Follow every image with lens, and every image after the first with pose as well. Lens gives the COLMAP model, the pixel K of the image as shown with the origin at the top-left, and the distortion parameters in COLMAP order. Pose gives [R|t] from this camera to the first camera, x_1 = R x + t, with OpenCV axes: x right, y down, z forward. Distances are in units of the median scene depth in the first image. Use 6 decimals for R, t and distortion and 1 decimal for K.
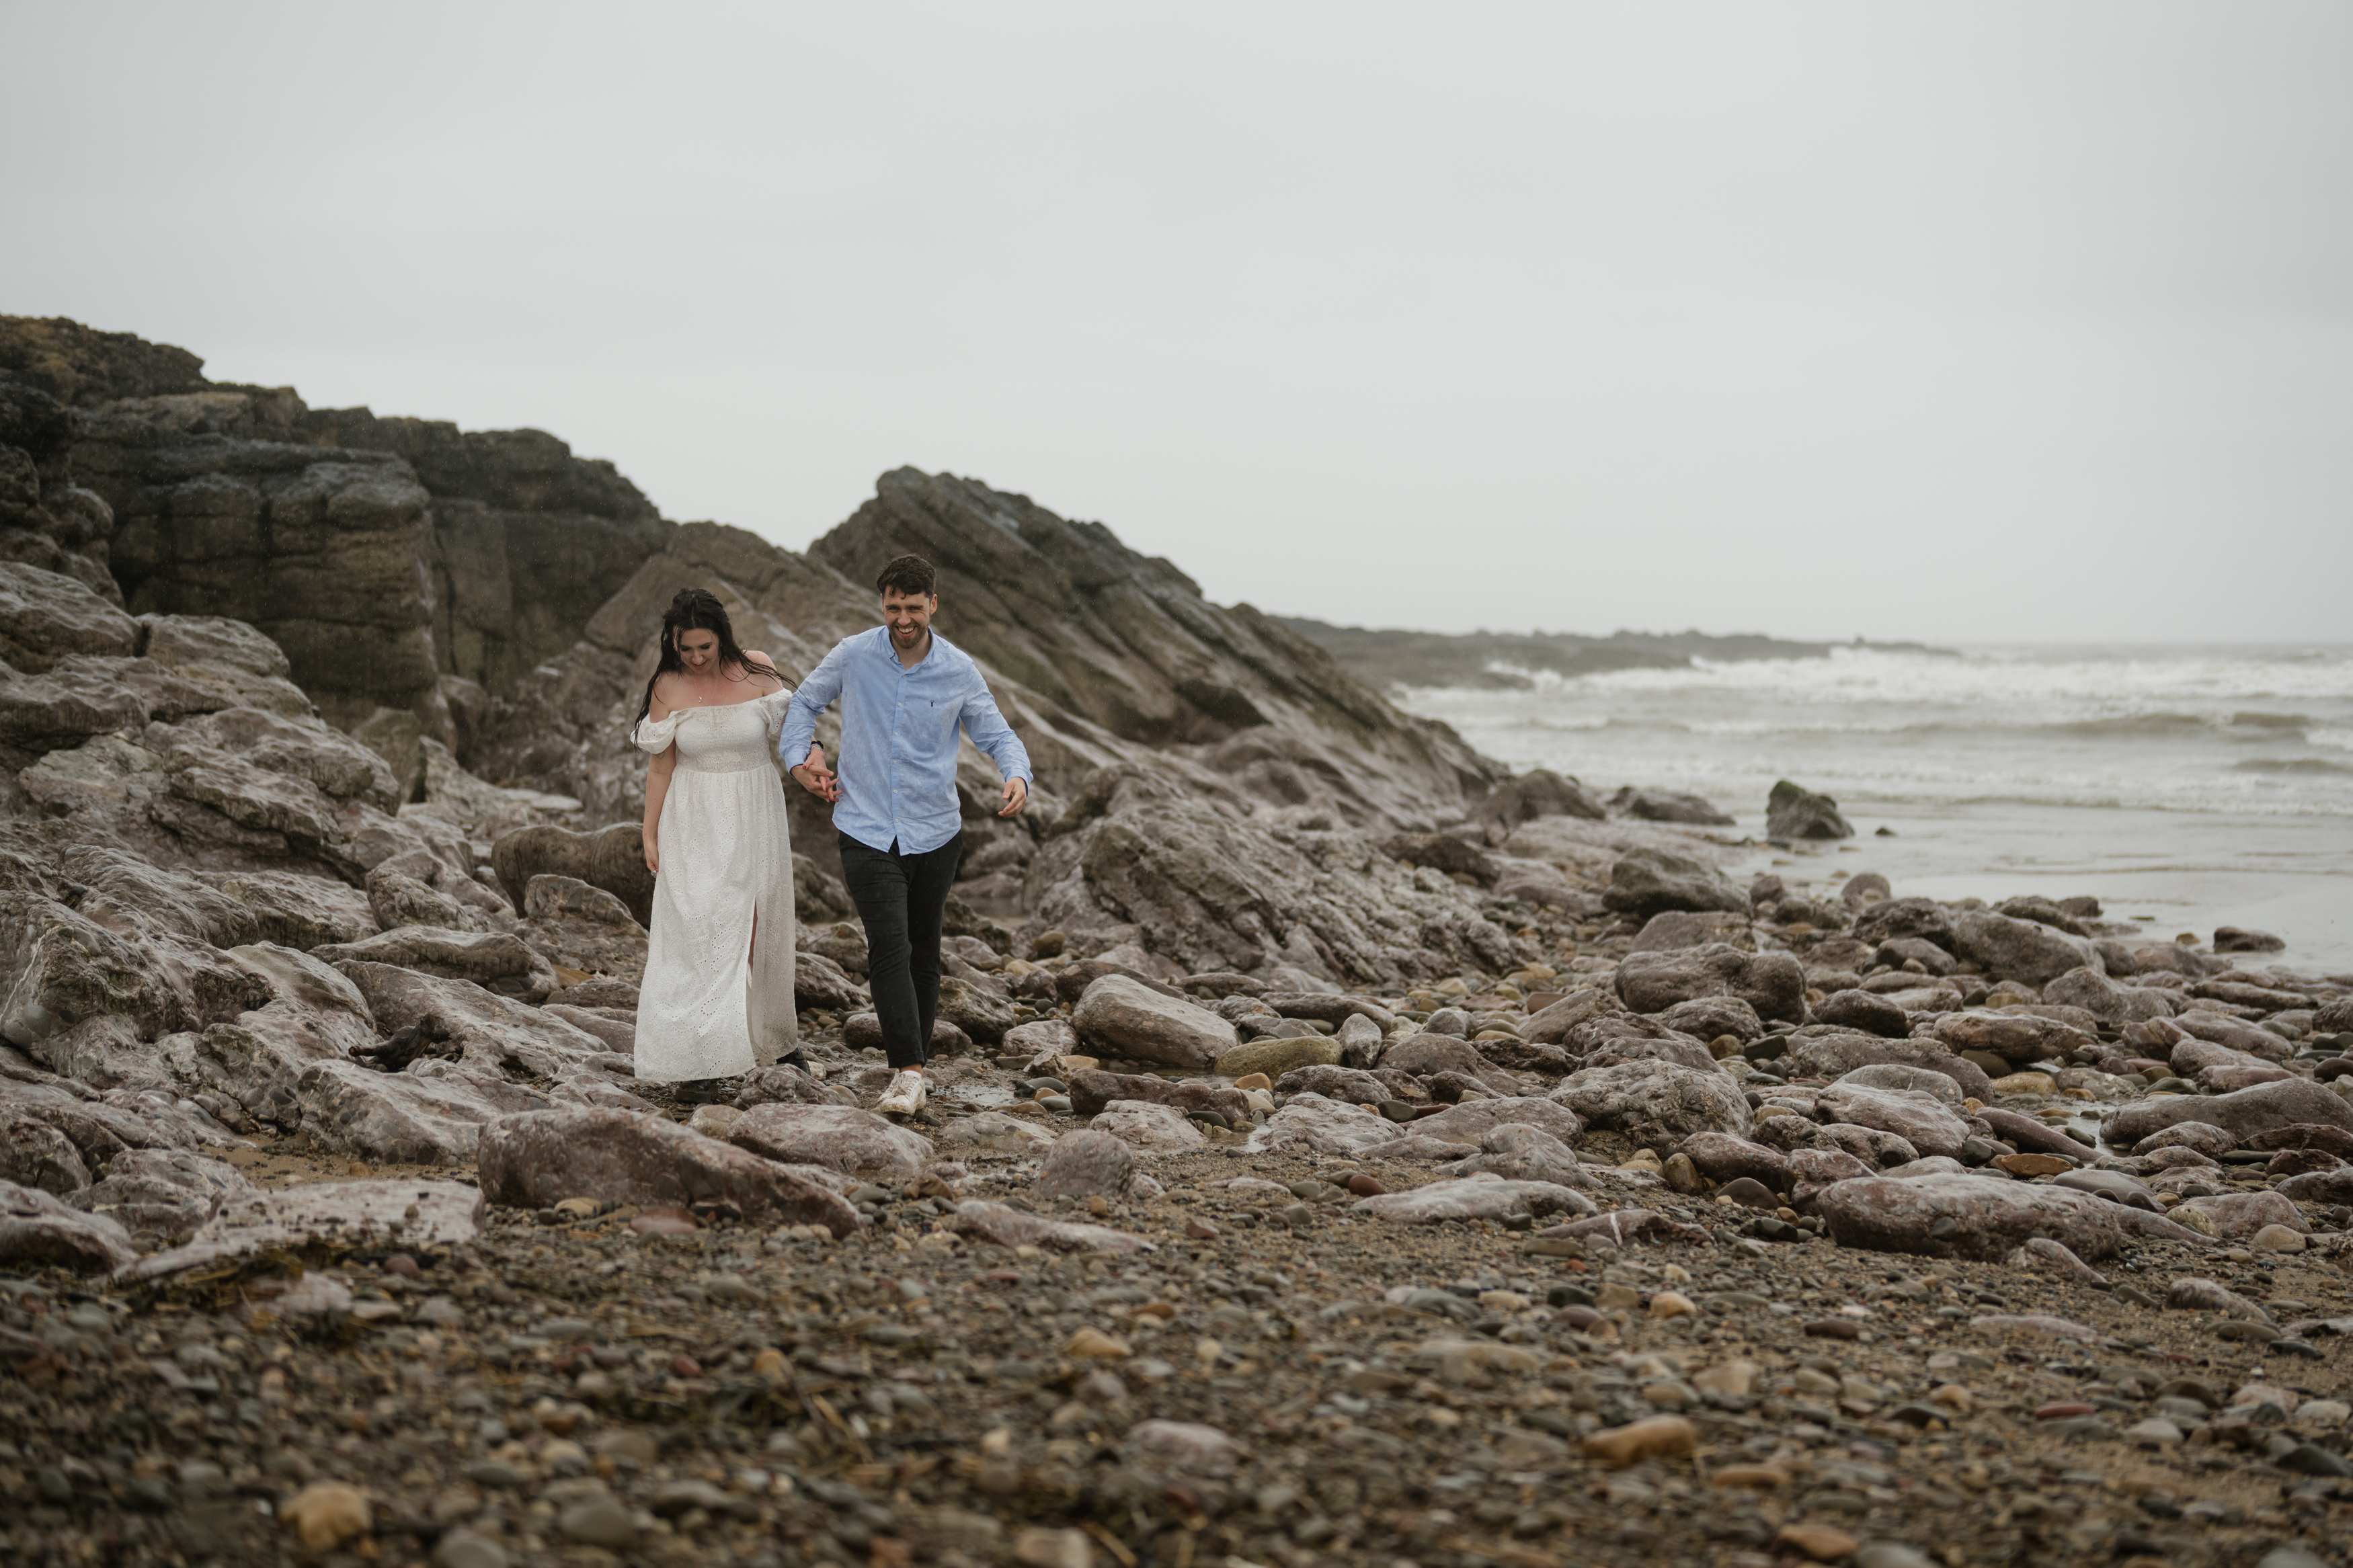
lens RADIAL K [[3386.6, 0, 1178.8], [0, 3386.6, 787.0], [0, 0, 1]] dist [0.019262, 0.000000]
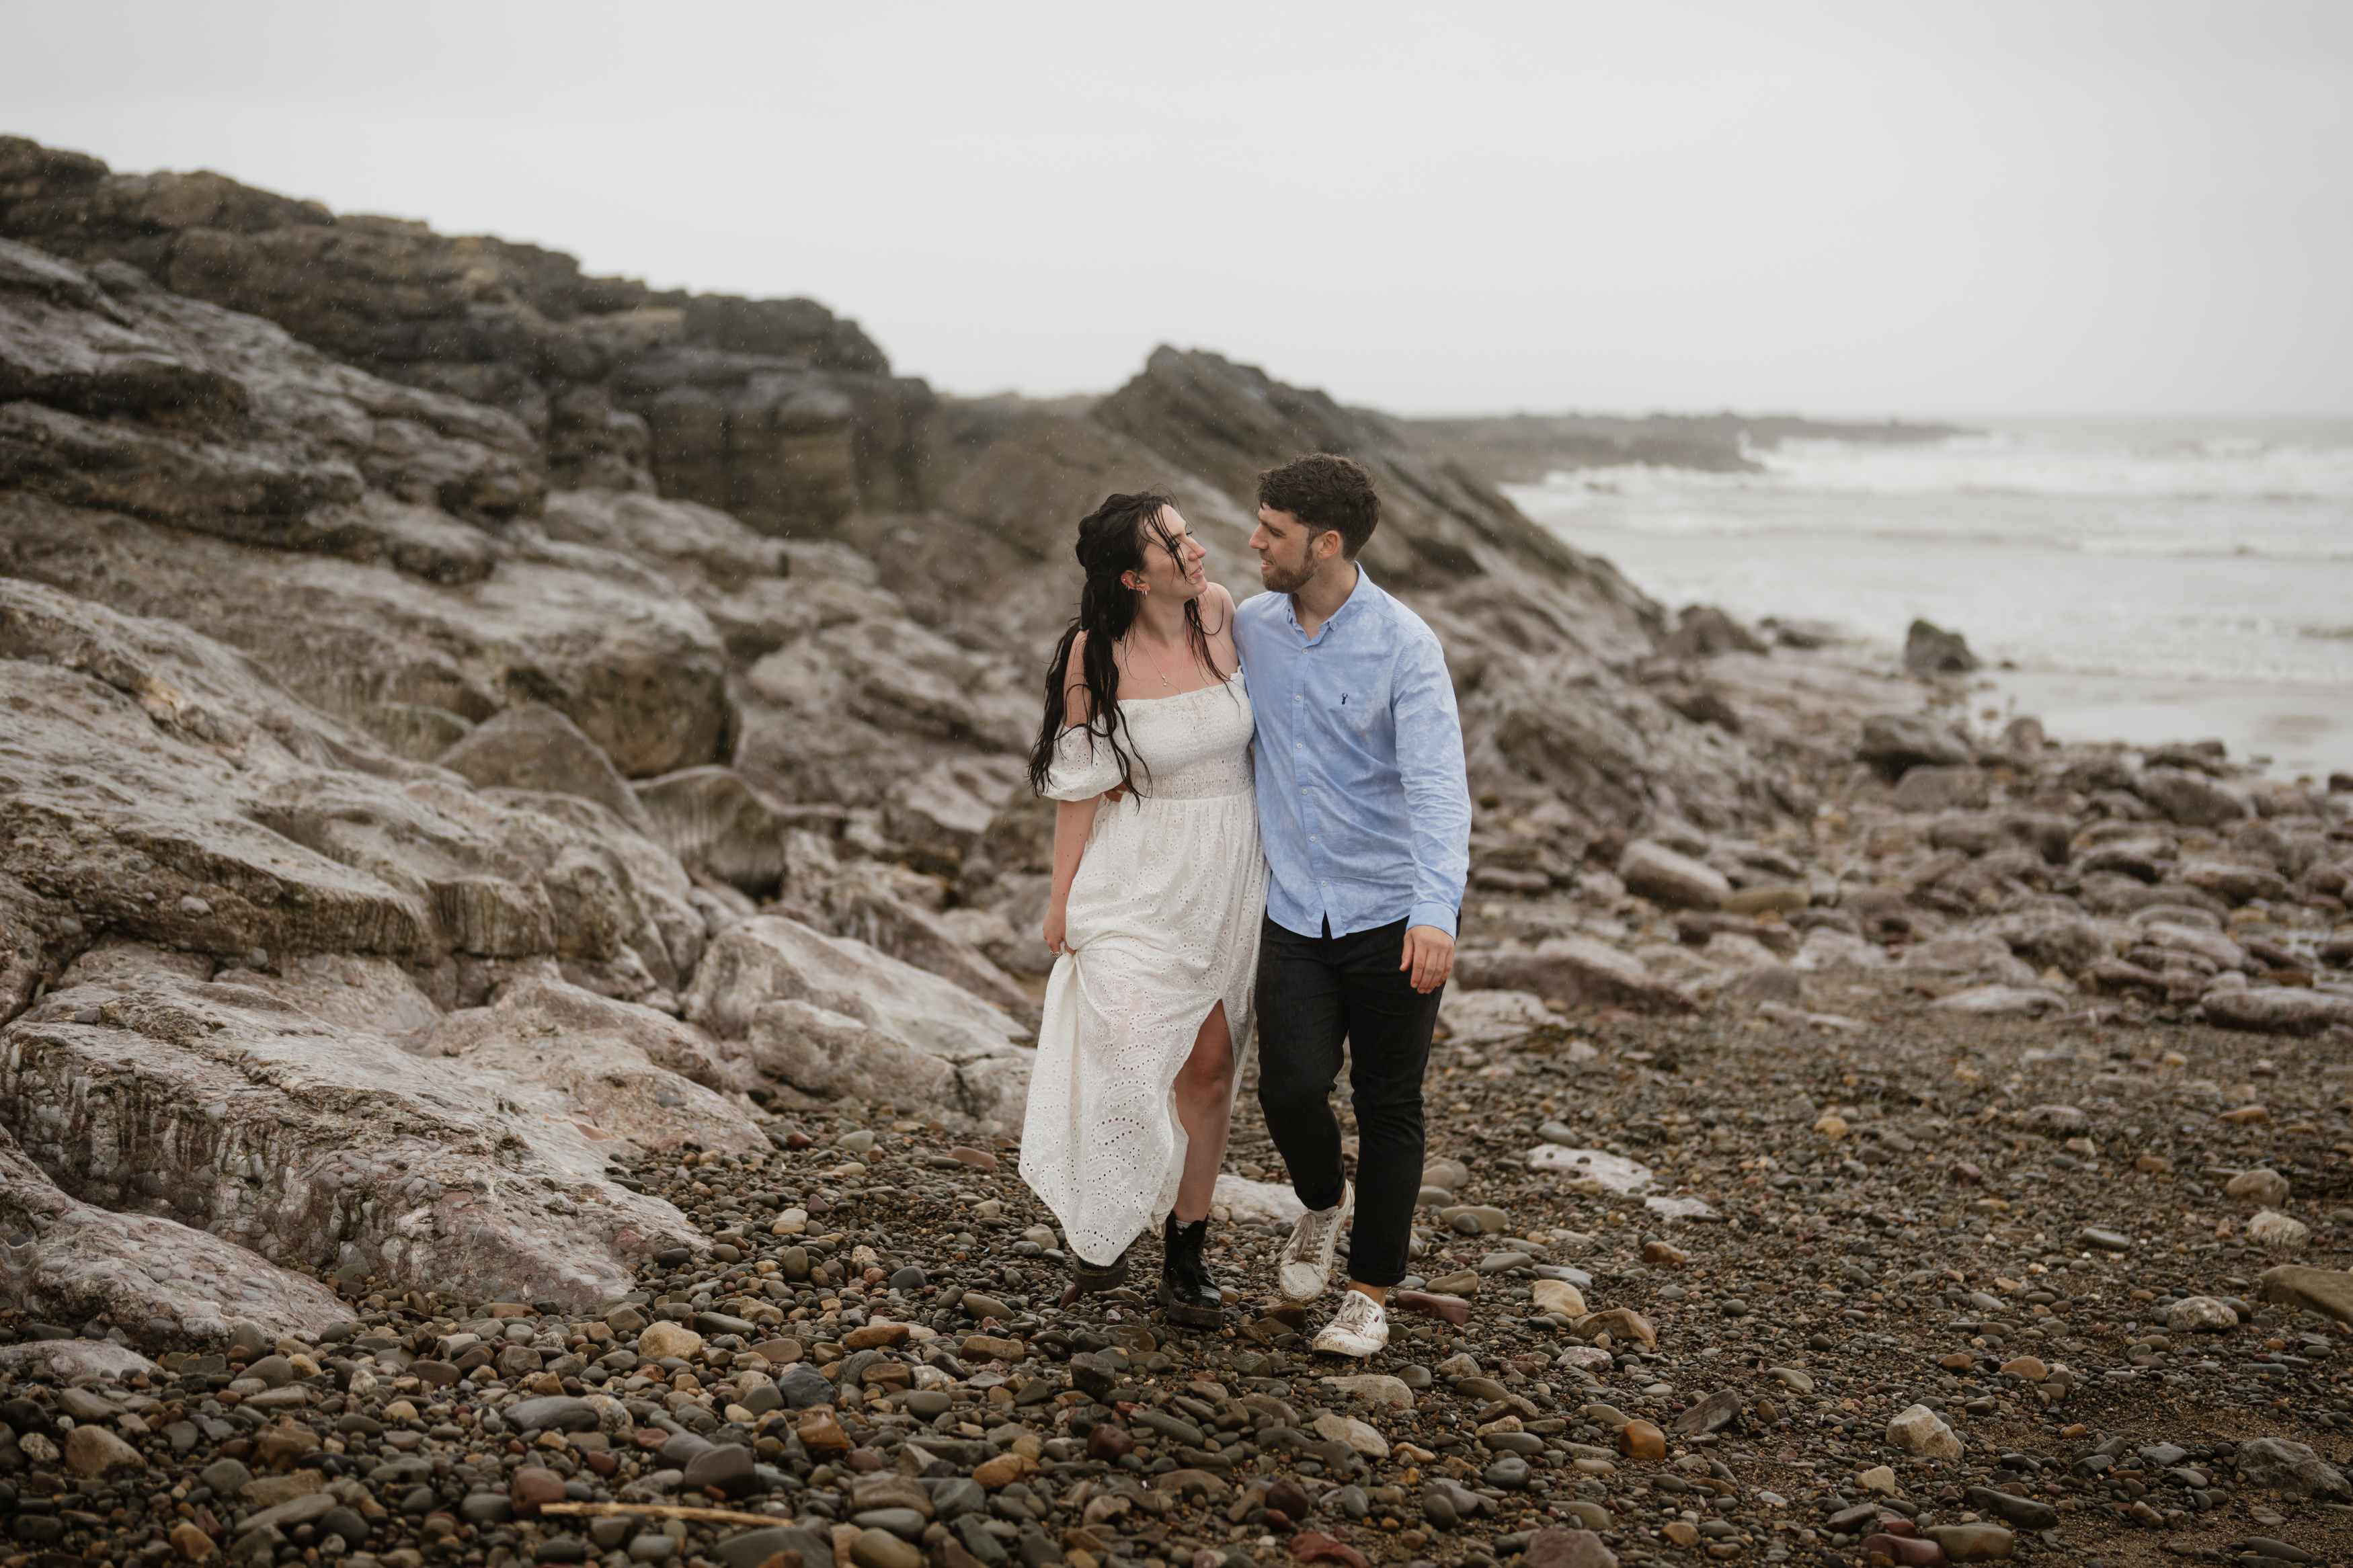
lens RADIAL K [[3386.6, 0, 1174.3], [0, 3386.6, 782.9], [0, 0, 1]] dist [0.019262, 0.000000]
pose [[0.999988, 0.003404, -0.003650, -0.102831], [-0.003152, 0.997742, 0.067090, -0.032885], [0.003870, -0.067078, 0.997740, -0.226881]]
